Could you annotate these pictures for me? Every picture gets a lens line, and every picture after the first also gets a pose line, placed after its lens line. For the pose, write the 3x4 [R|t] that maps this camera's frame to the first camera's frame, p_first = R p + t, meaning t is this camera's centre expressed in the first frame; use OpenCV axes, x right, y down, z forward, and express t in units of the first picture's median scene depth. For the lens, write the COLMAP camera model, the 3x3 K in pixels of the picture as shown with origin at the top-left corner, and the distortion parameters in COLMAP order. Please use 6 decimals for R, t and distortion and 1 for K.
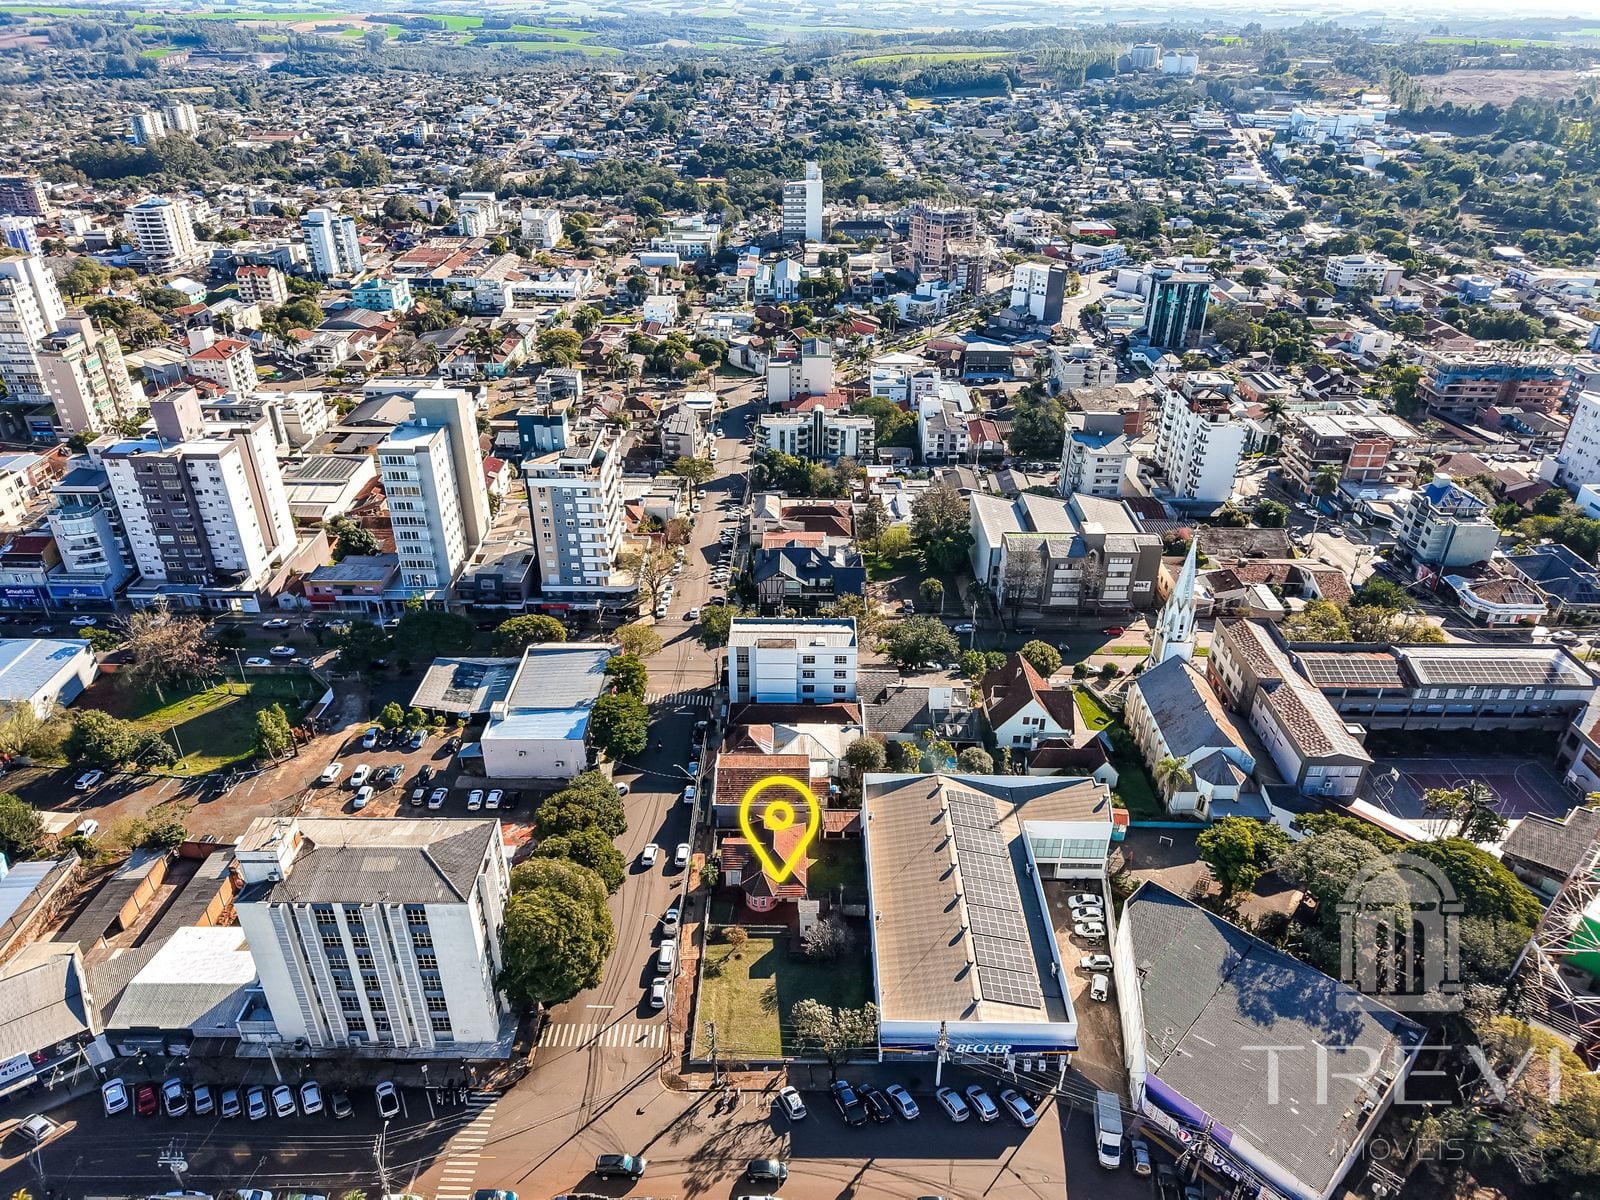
lens RADIAL K [[1072.0, 0, 806.2], [0, 1072.0, 600.9], [0, 0, 1]] dist [0.022859, -0.019760]
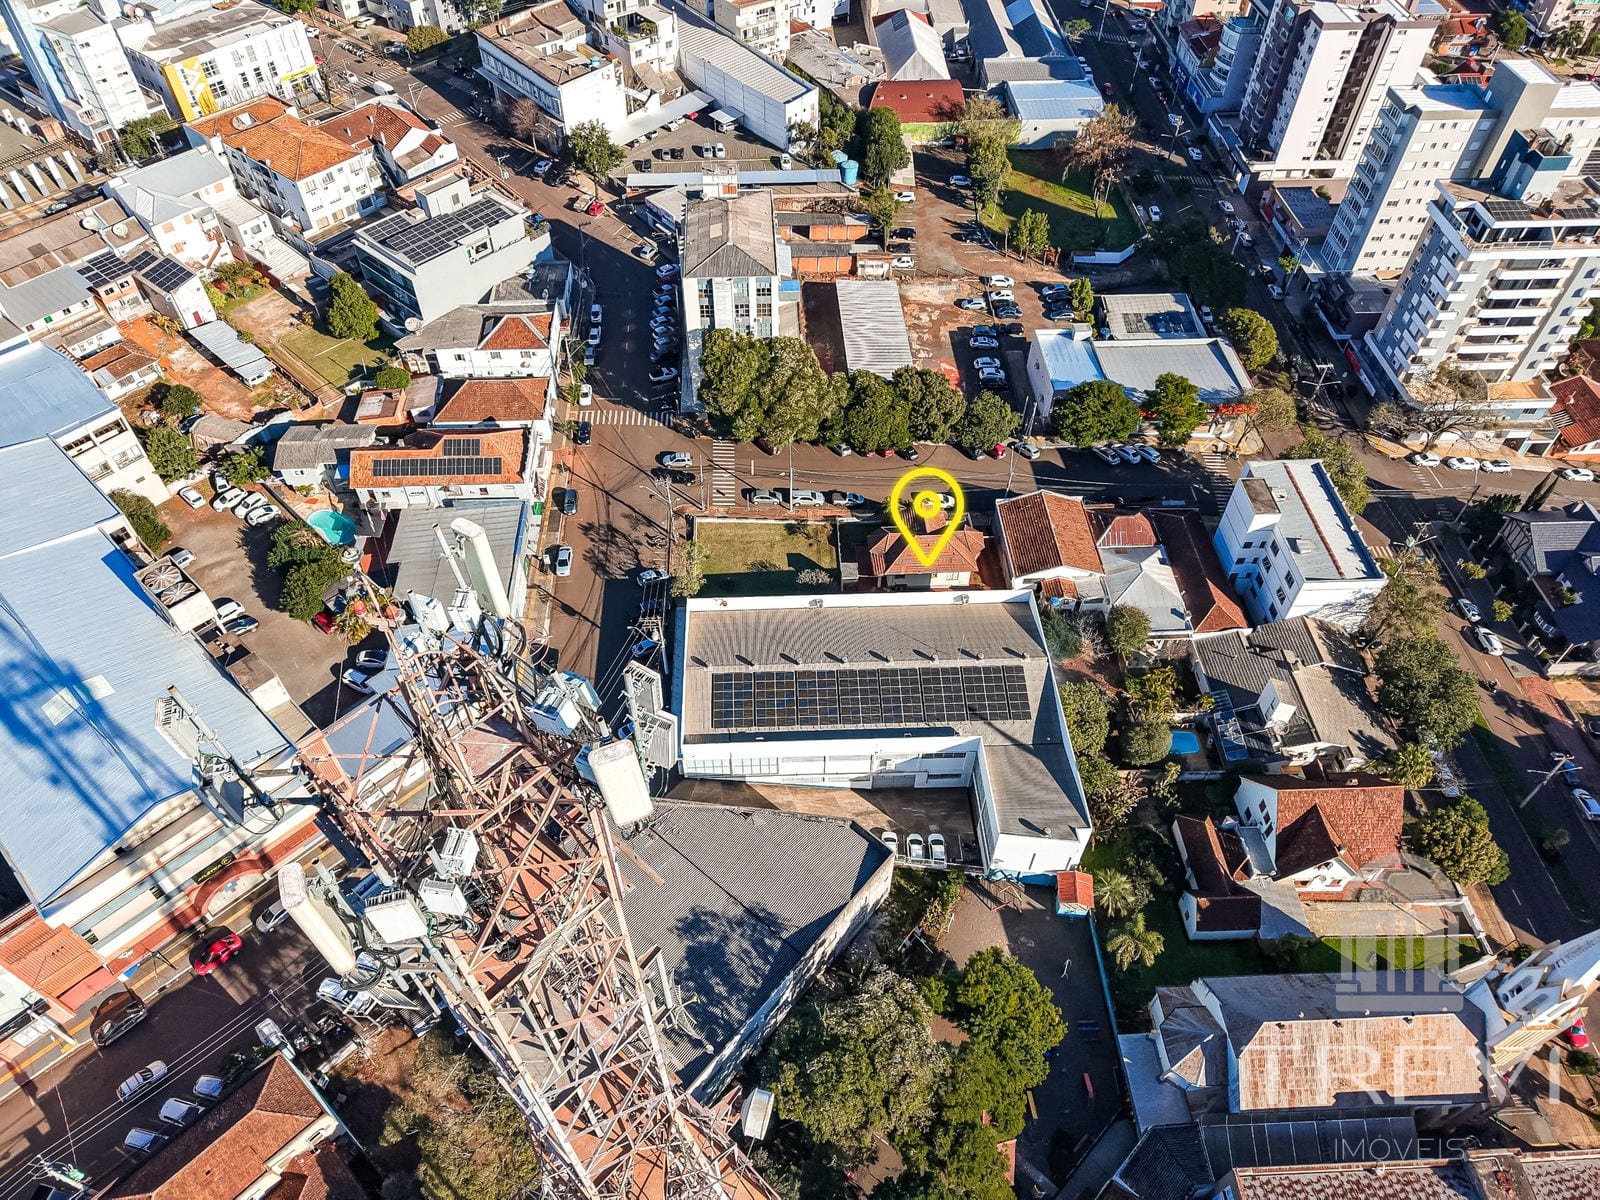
lens RADIAL K [[1072.0, 0, 802.4], [0, 1072.0, 605.5], [0, 0, 1]] dist [0.022859, -0.019760]
pose [[0.045441, 0.746912, -0.663368, 0.482378], [-0.495739, 0.593378, 0.634150, -0.218723], [0.867282, 0.300041, 0.397237, 0.389471]]
